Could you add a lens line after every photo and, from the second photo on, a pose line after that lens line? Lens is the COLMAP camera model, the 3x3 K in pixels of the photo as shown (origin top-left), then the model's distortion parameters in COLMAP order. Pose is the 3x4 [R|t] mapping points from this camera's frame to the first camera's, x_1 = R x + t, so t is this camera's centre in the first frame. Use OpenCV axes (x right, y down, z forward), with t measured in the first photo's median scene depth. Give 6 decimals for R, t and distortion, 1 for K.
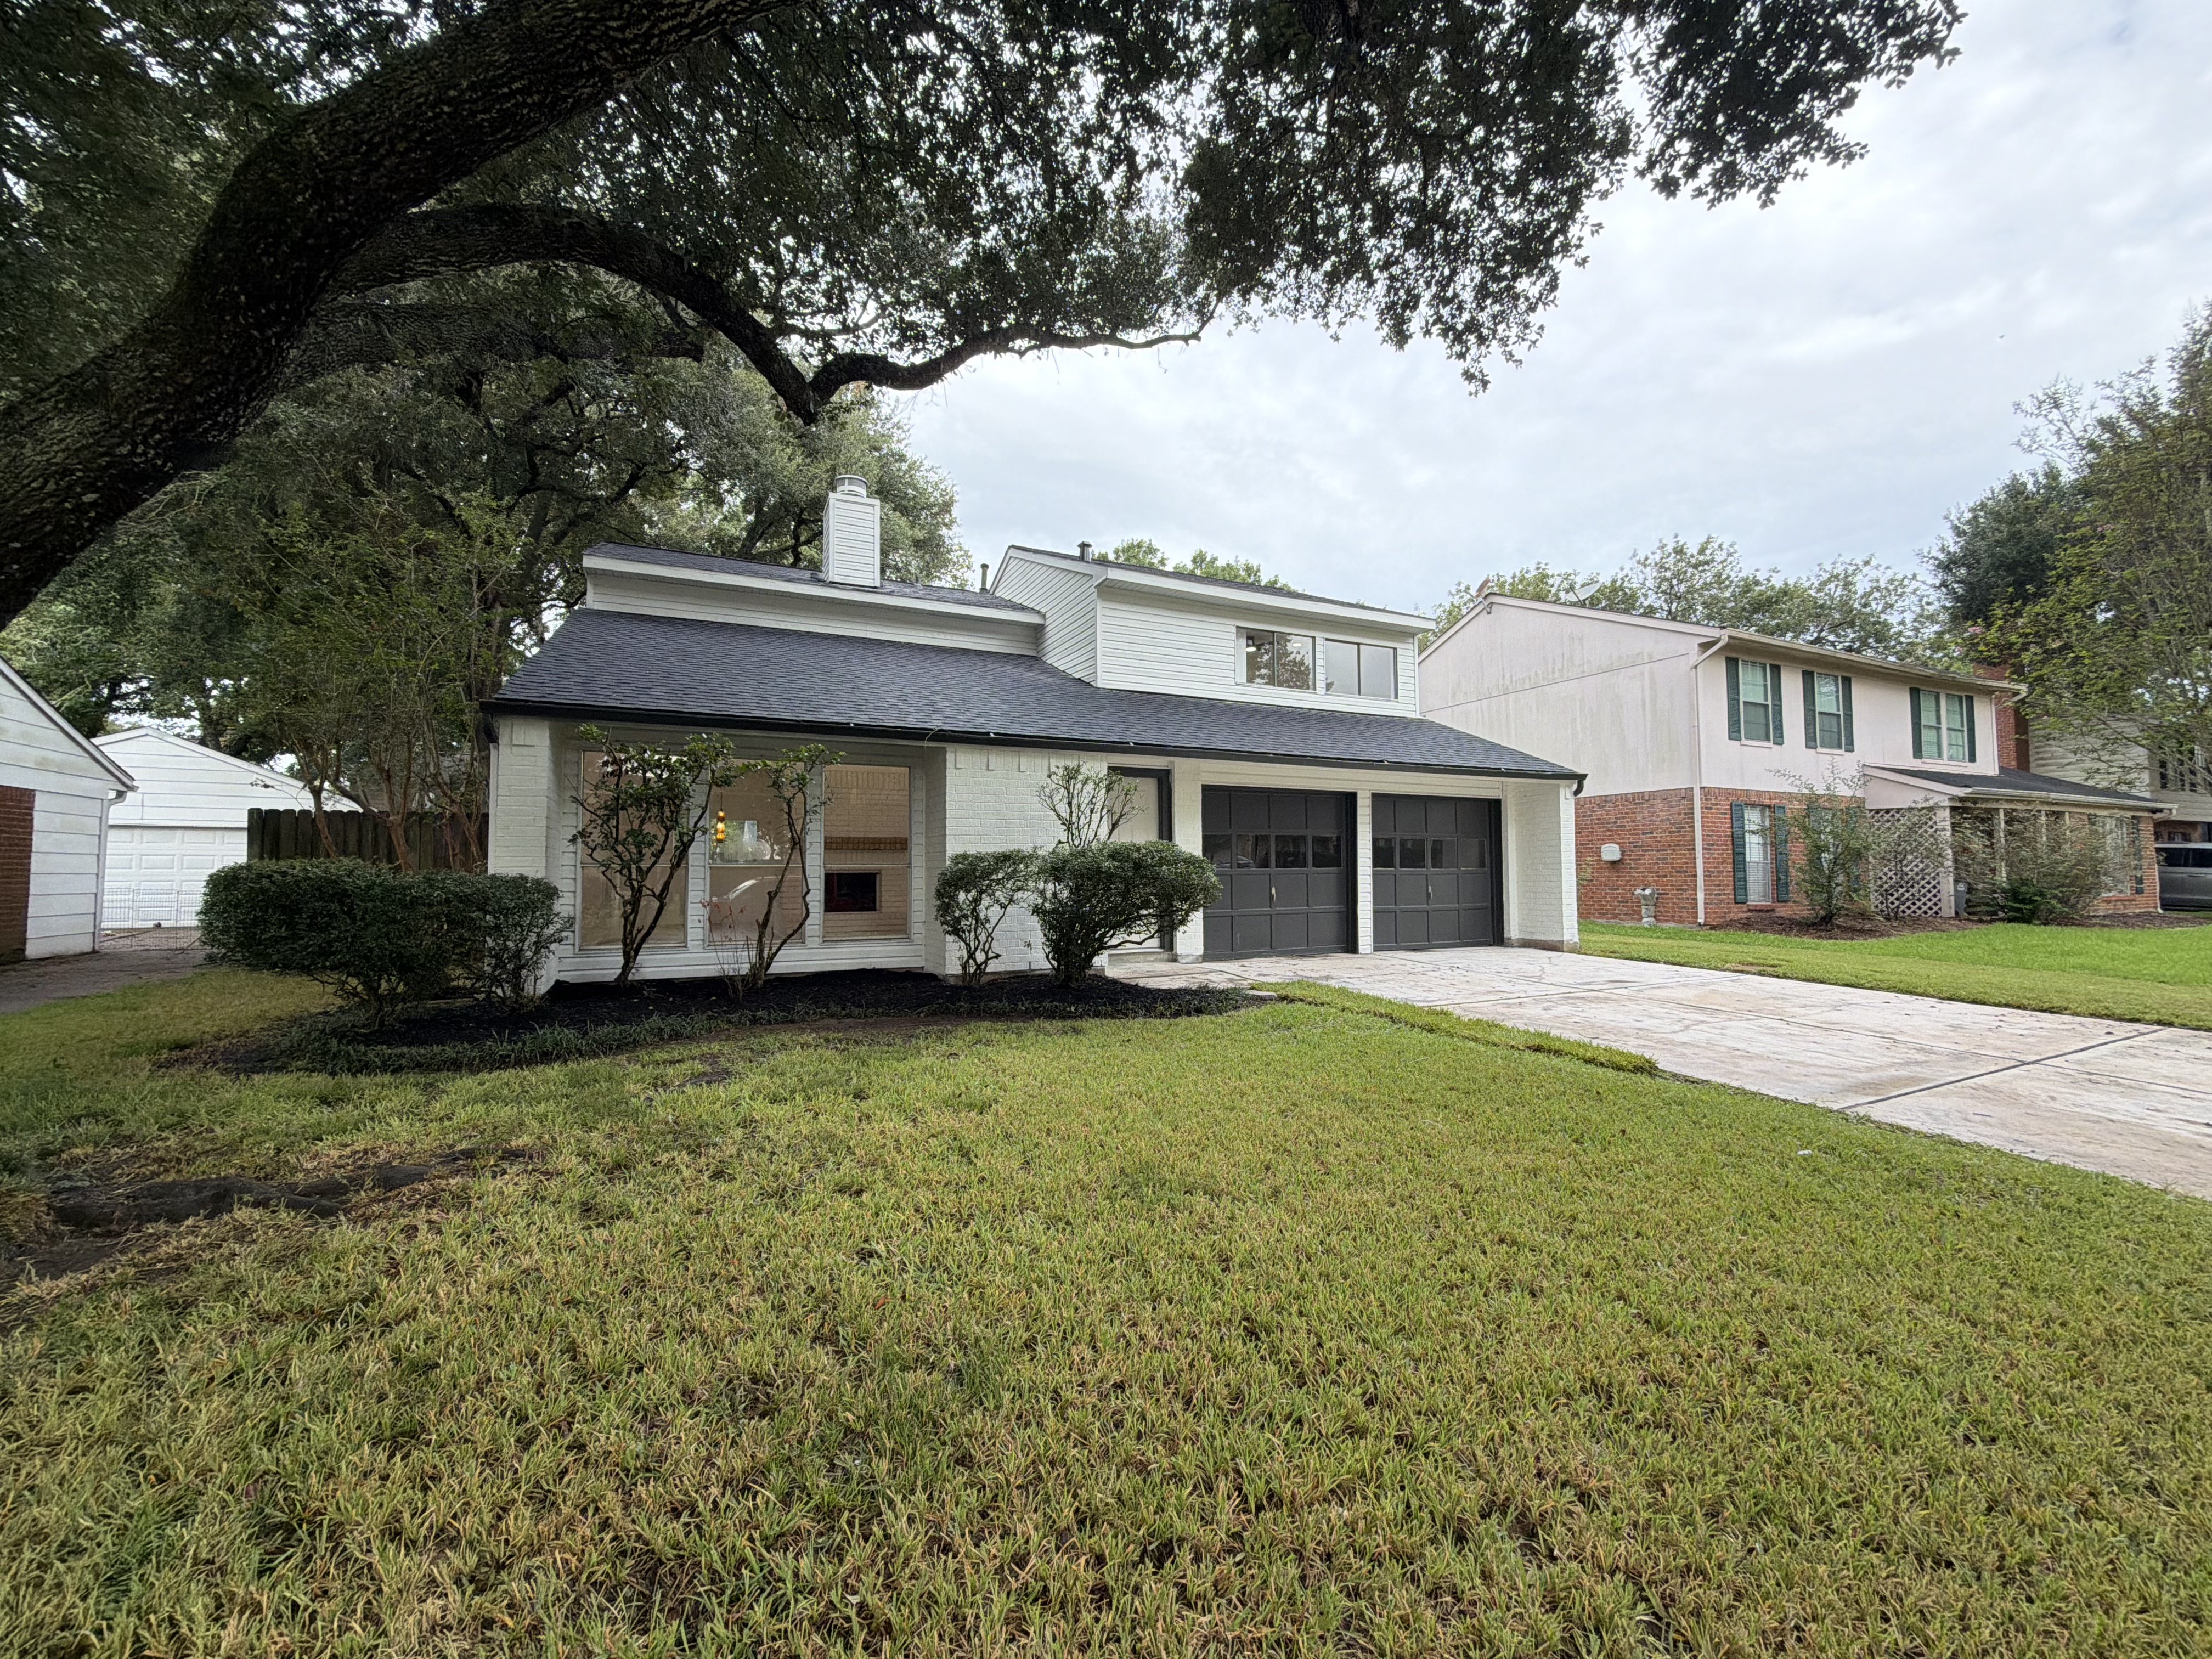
lens RADIAL K [[881.8, 0, 1114.6], [0, 881.8, 828.5], [0, 0, 1]] dist [0.002317, 0.000400]
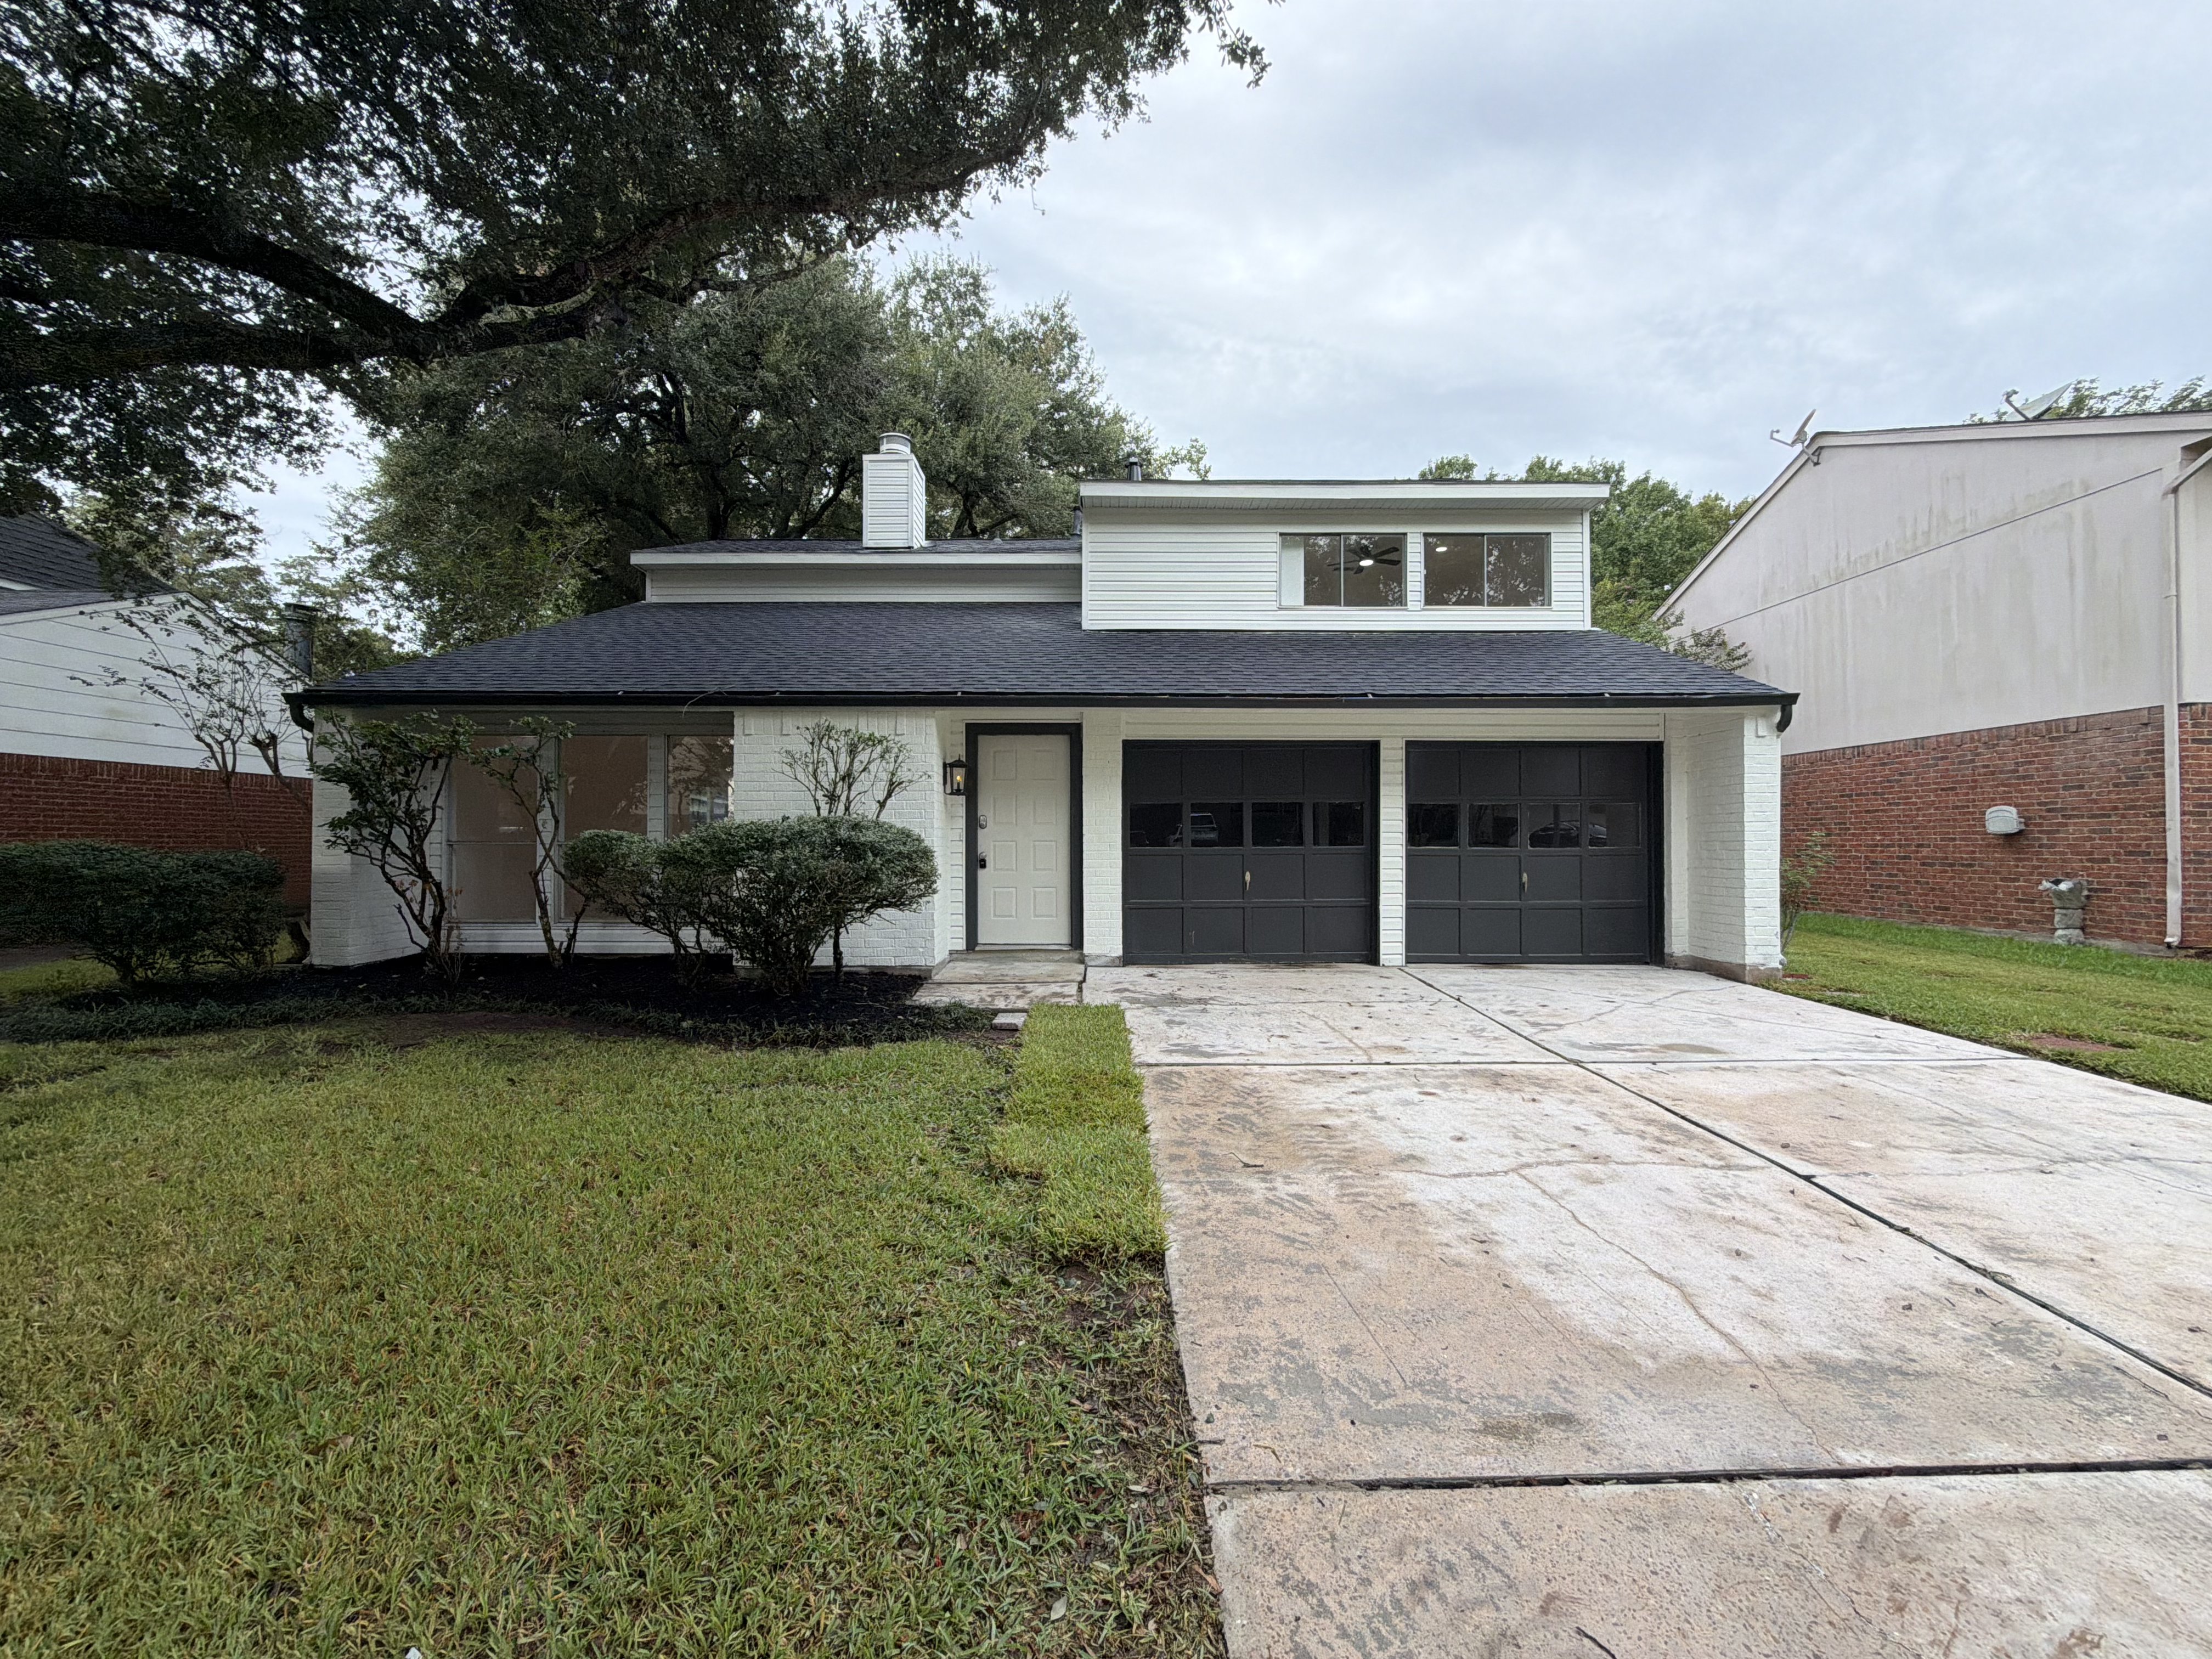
lens RADIAL K [[881.8, 0, 1105.5], [0, 881.8, 828.3], [0, 0, 1]] dist [0.002317, 0.000400]
pose [[0.902593, -0.001396, -0.430493, 0.367143], [0.017569, 0.999281, 0.033595, 0.001718], [0.430136, -0.037886, 0.901969, 0.243650]]
